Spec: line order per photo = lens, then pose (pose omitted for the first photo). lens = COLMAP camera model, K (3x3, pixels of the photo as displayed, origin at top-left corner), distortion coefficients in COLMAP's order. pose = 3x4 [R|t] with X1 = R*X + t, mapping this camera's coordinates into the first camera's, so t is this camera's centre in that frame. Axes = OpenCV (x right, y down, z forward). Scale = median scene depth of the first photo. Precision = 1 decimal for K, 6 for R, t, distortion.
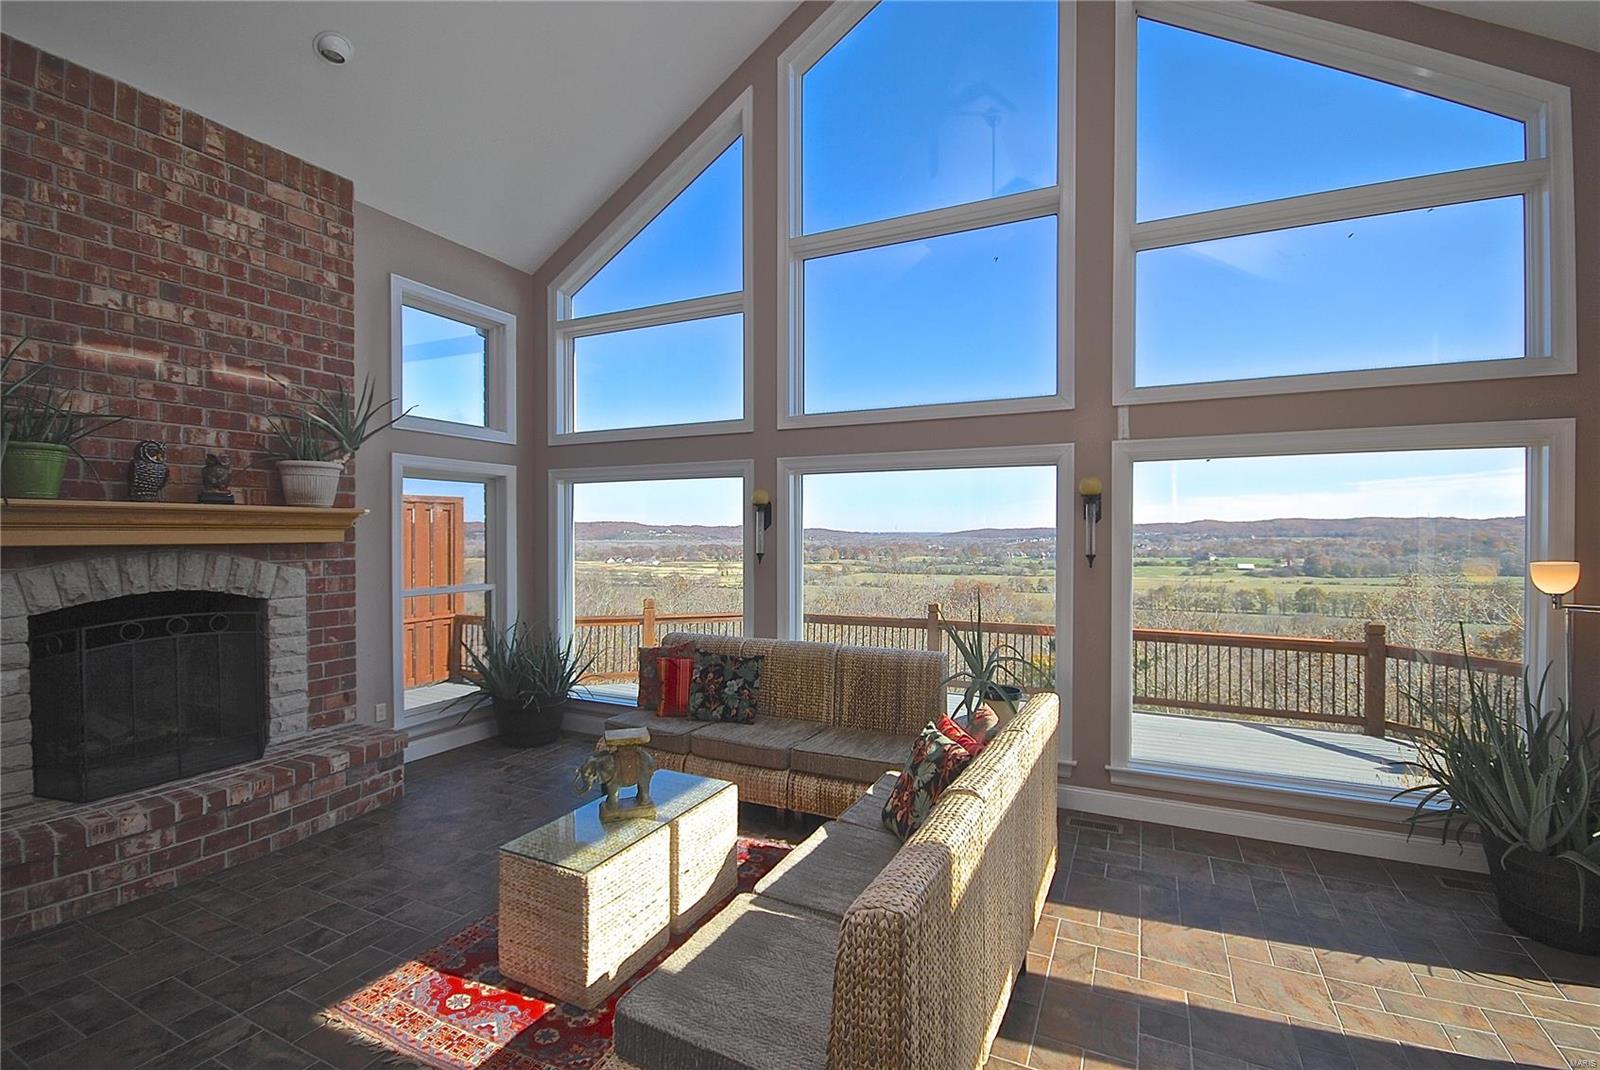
lens RADIAL K [[743.3, 0, 795.8], [0, 743.3, 543.3], [0, 0, 1]] dist [0.011474, -0.011183]
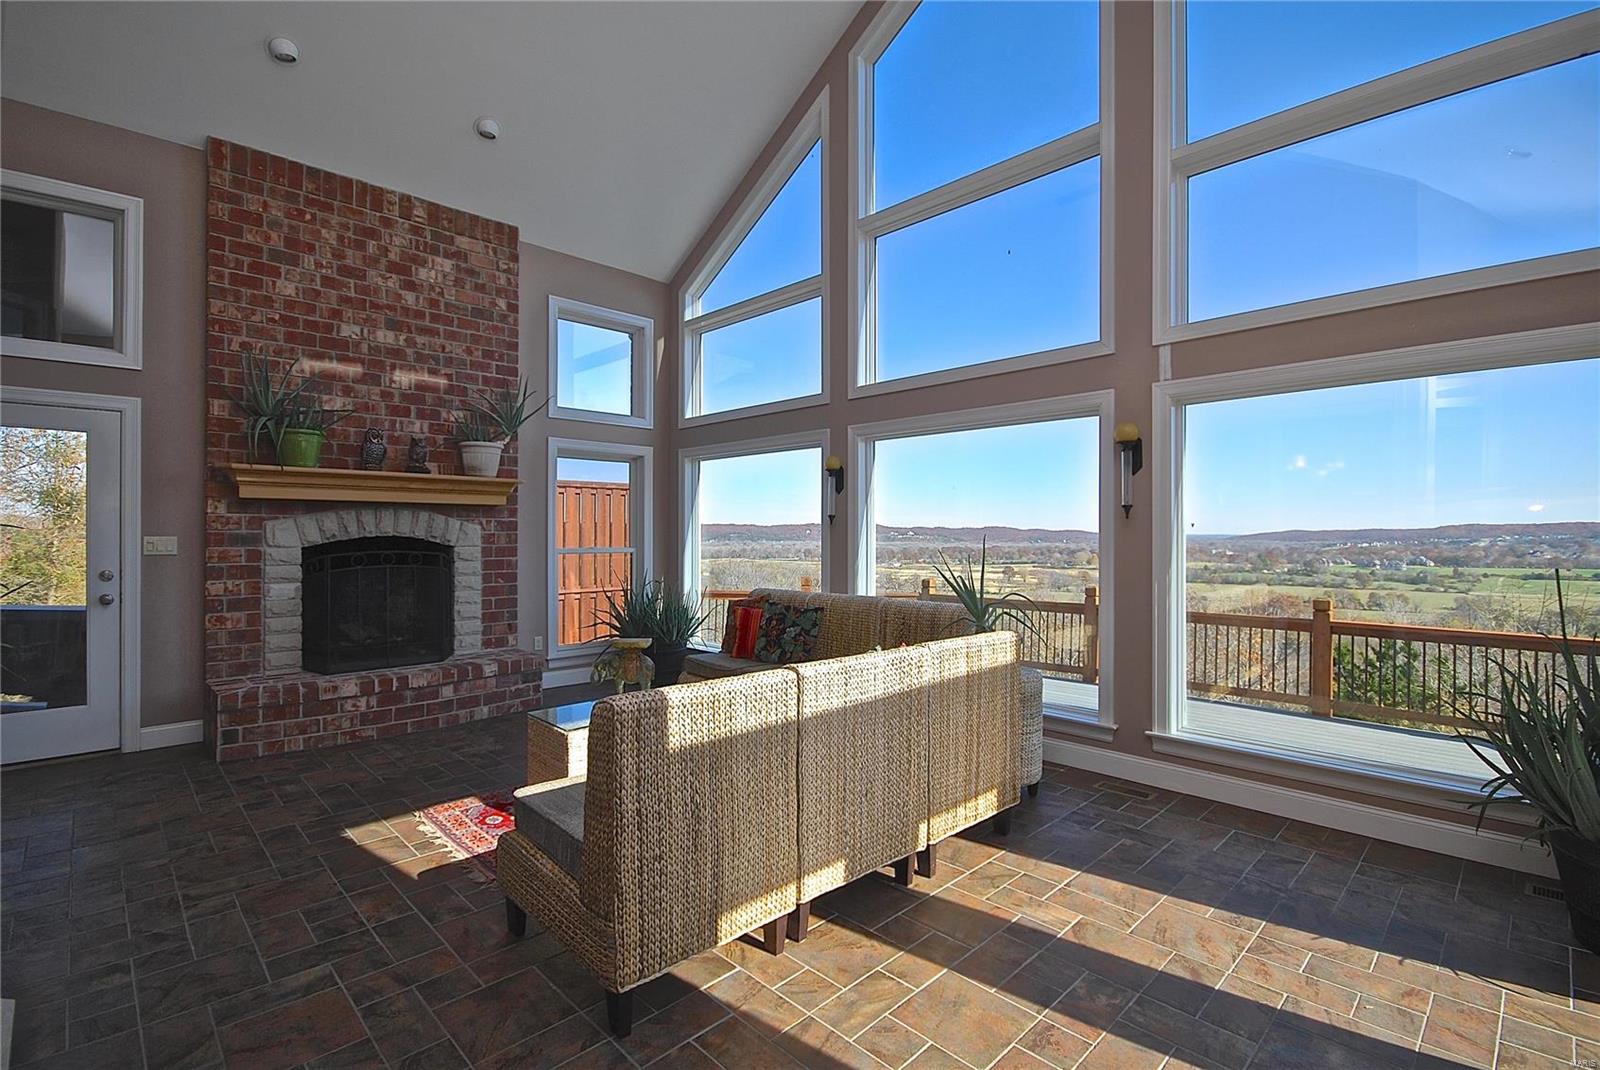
lens RADIAL K [[743.3, 0, 757.3], [0, 743.3, 539.6], [0, 0, 1]] dist [0.011474, -0.011183]
pose [[0.931284, 0.006157, -0.364243, 0.299097], [-0.008793, 0.999946, -0.005577, 0.067589], [0.364189, 0.008396, 0.931287, -0.051902]]
